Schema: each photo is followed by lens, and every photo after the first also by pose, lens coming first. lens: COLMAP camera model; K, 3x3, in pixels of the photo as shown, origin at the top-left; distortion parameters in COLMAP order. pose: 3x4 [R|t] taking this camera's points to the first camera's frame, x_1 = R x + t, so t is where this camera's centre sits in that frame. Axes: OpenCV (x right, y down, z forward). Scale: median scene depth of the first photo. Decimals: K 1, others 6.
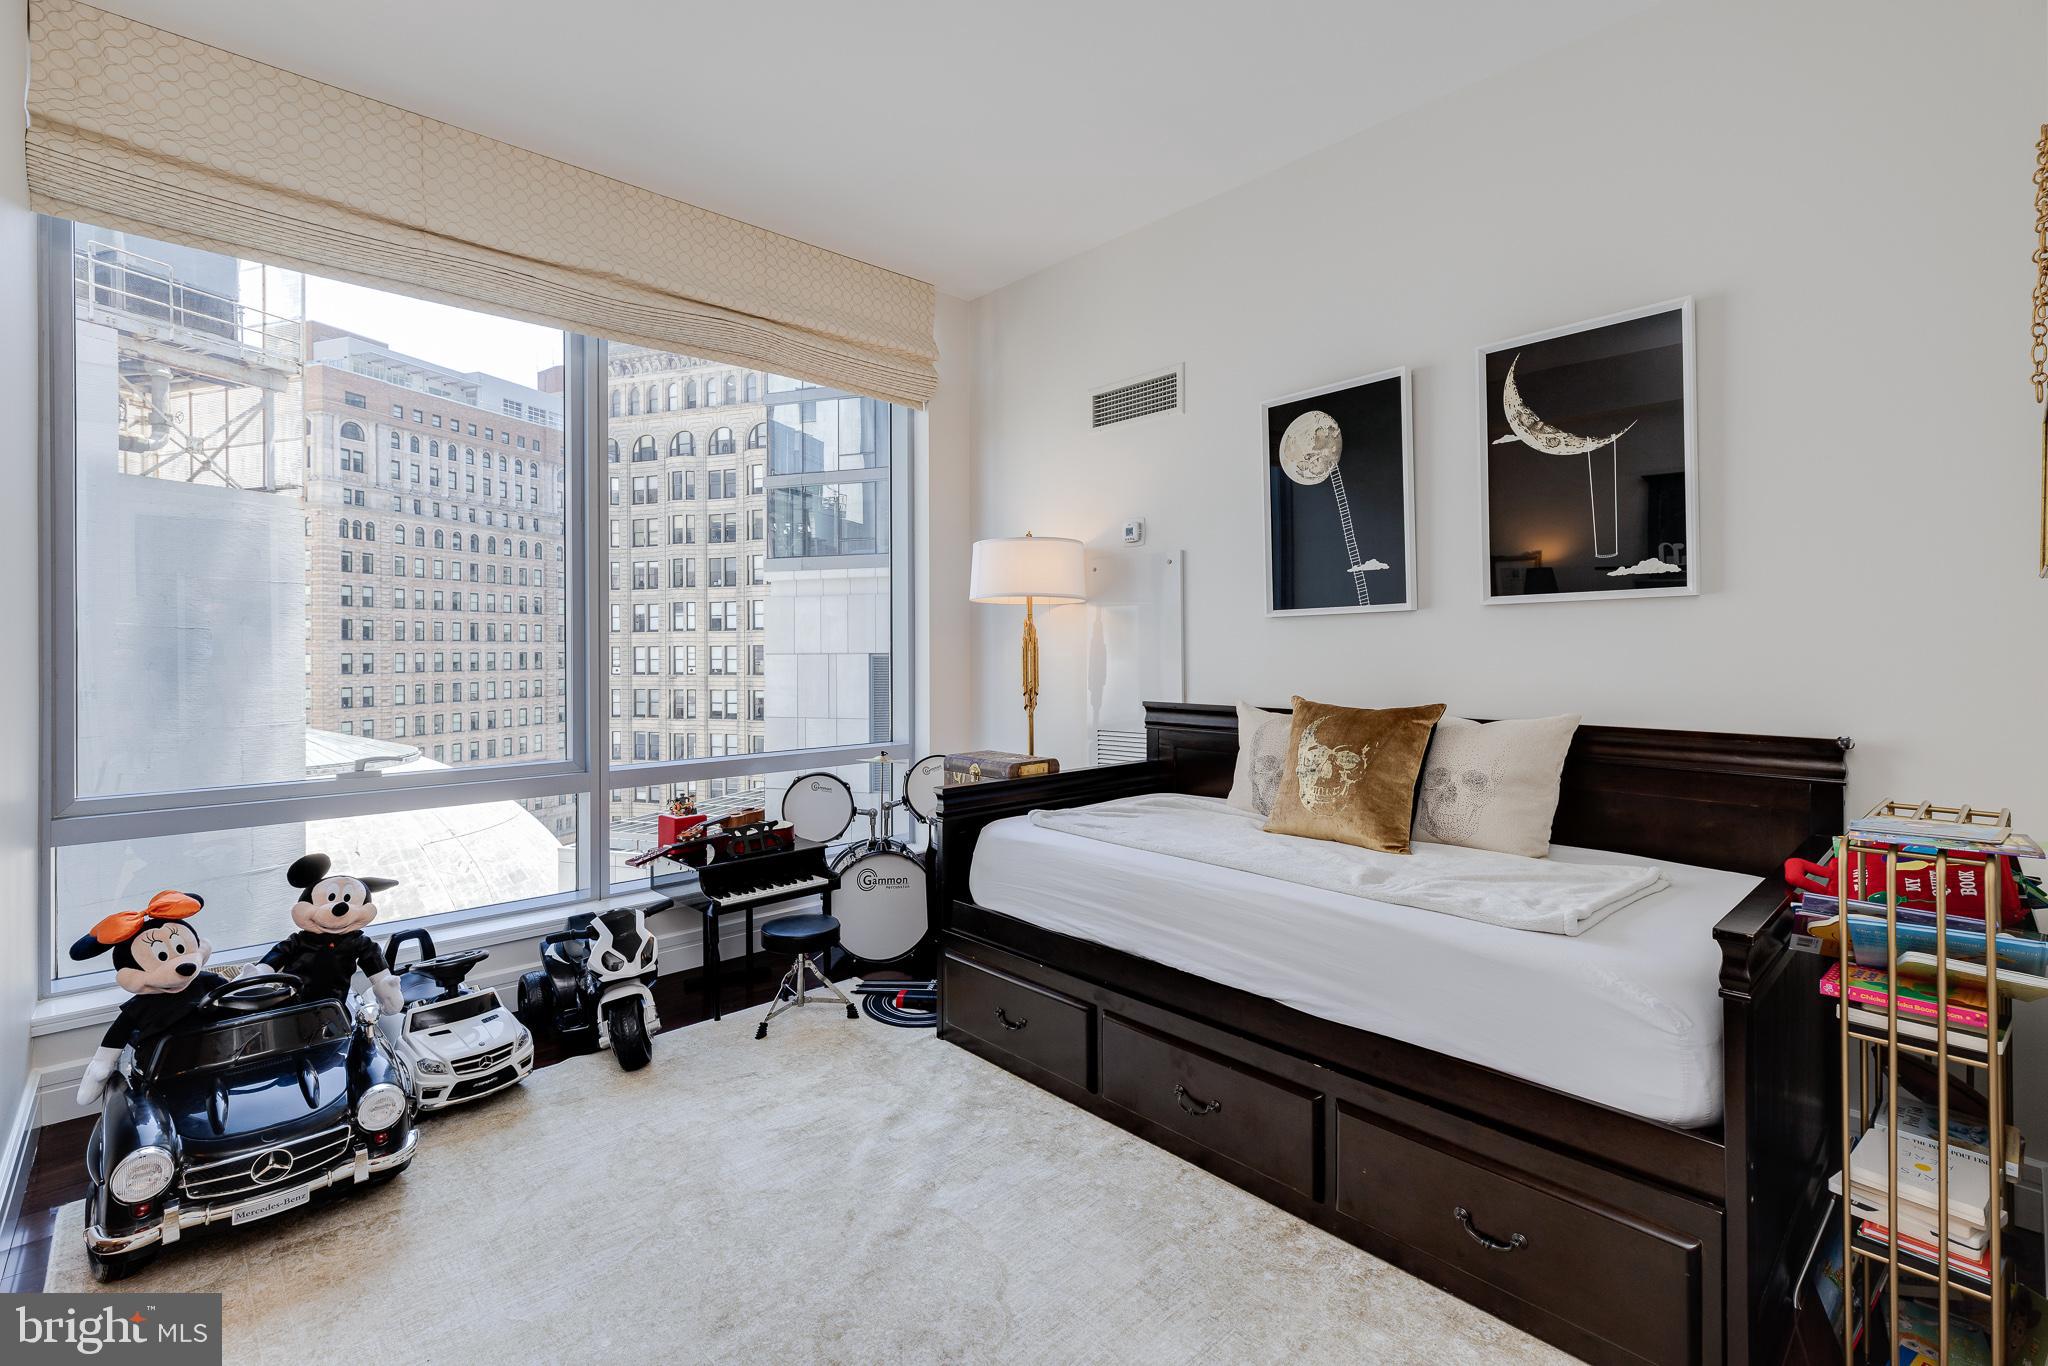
lens RADIAL K [[952.9, 0, 998.2], [0, 952.9, 644.0], [0, 0, 1]] dist [0.001197, -0.000025]
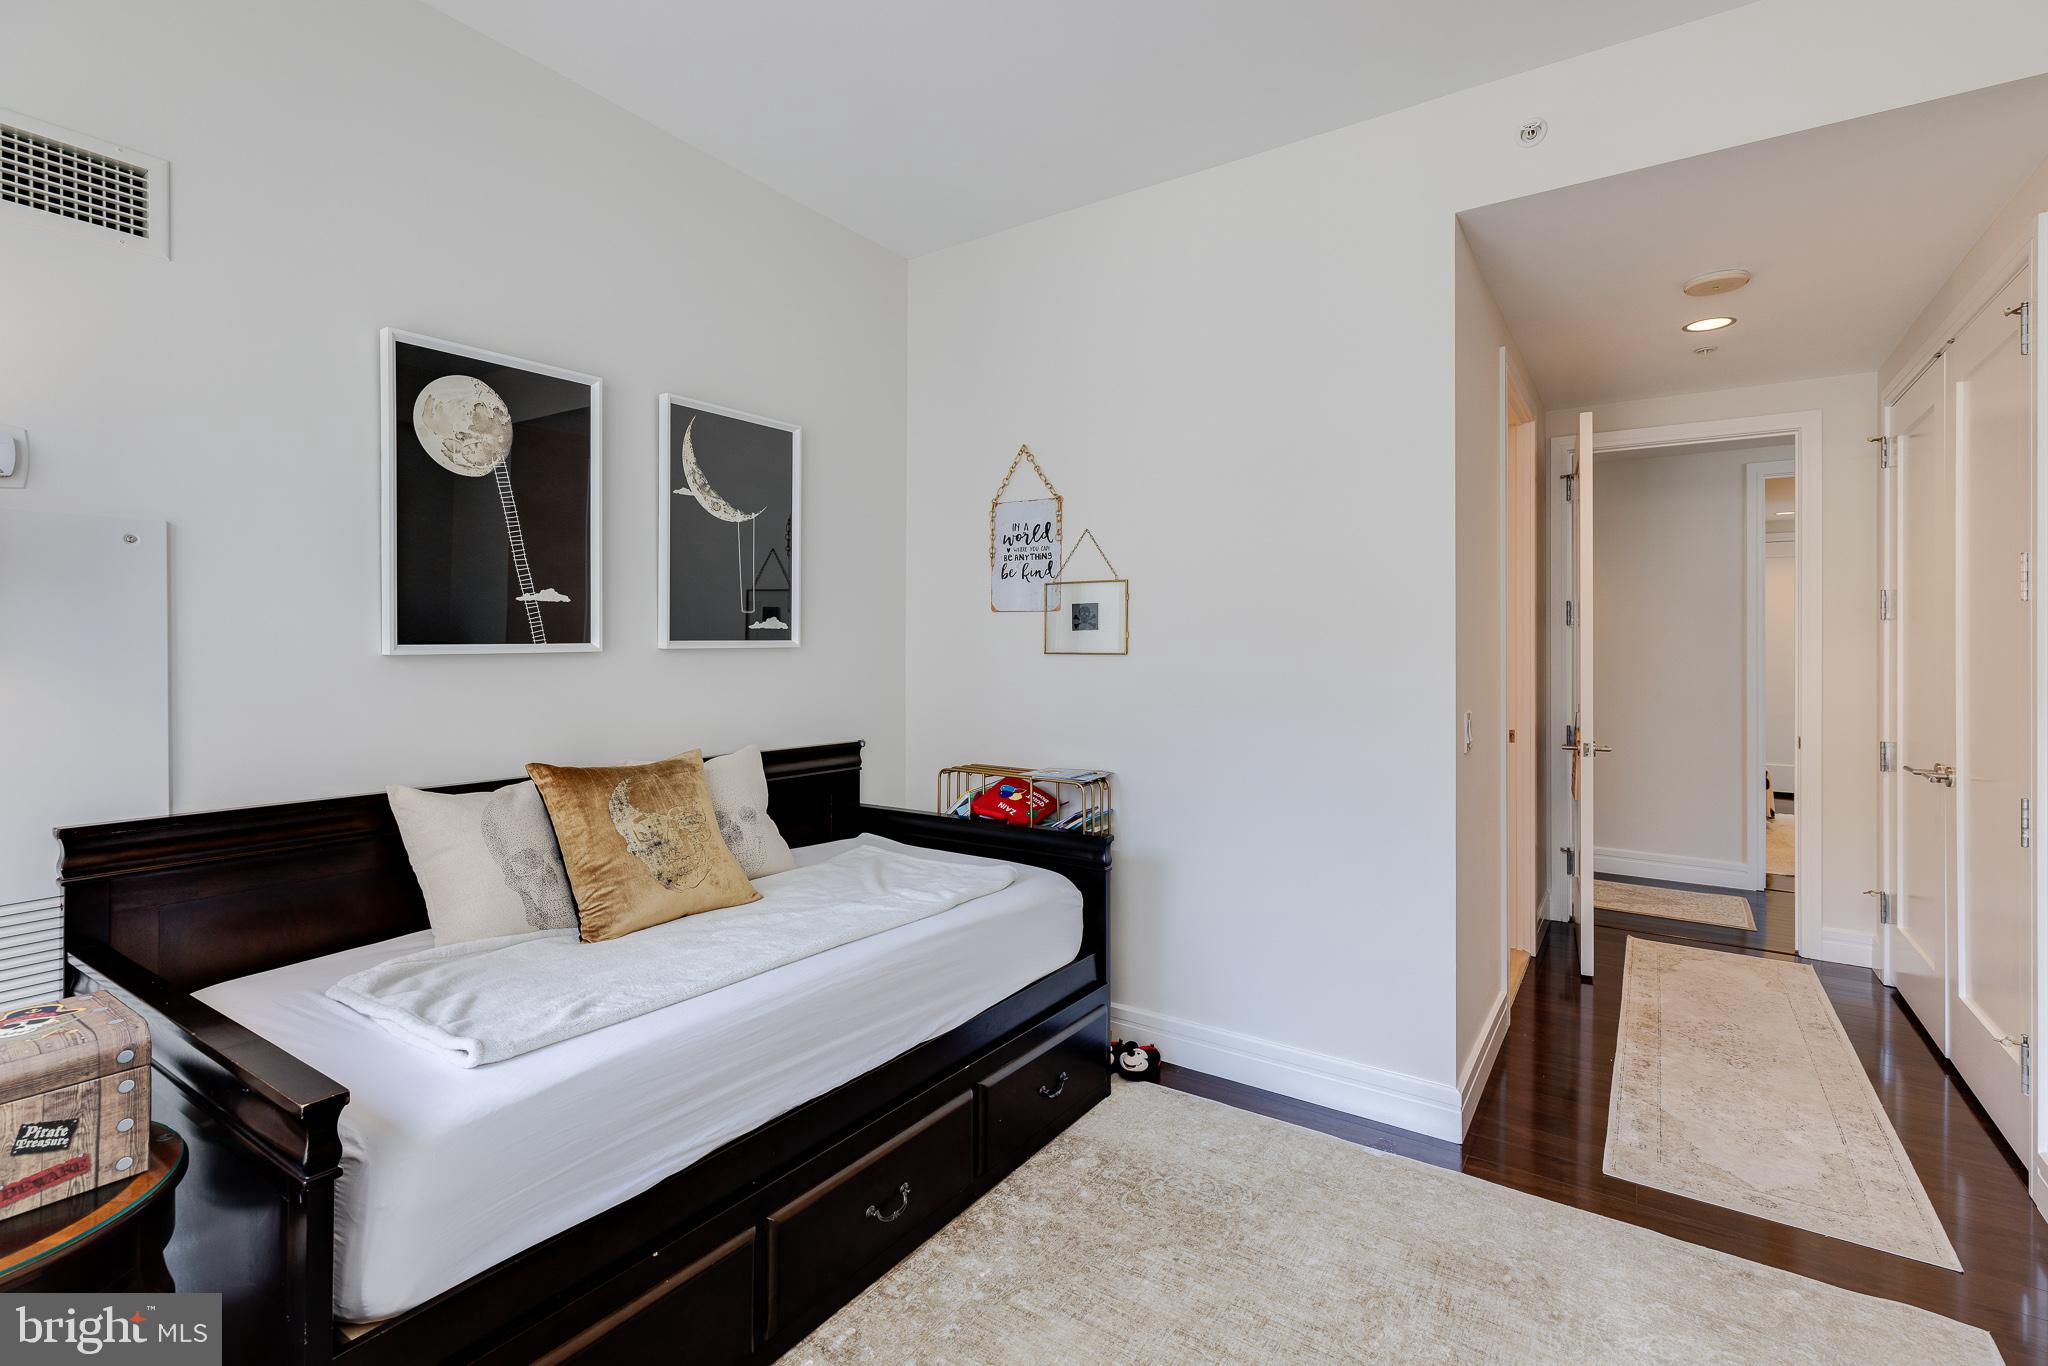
lens RADIAL K [[921.5, 0, 1021.6], [0, 921.5, 669.2], [0, 0, 1]] dist [-0.000731, -0.000664]
pose [[-0.243121, -0.017539, 0.969837, -0.540651], [-0.007514, 0.999841, 0.016197, -0.037888], [-0.969967, -0.003350, -0.243214, 0.875461]]
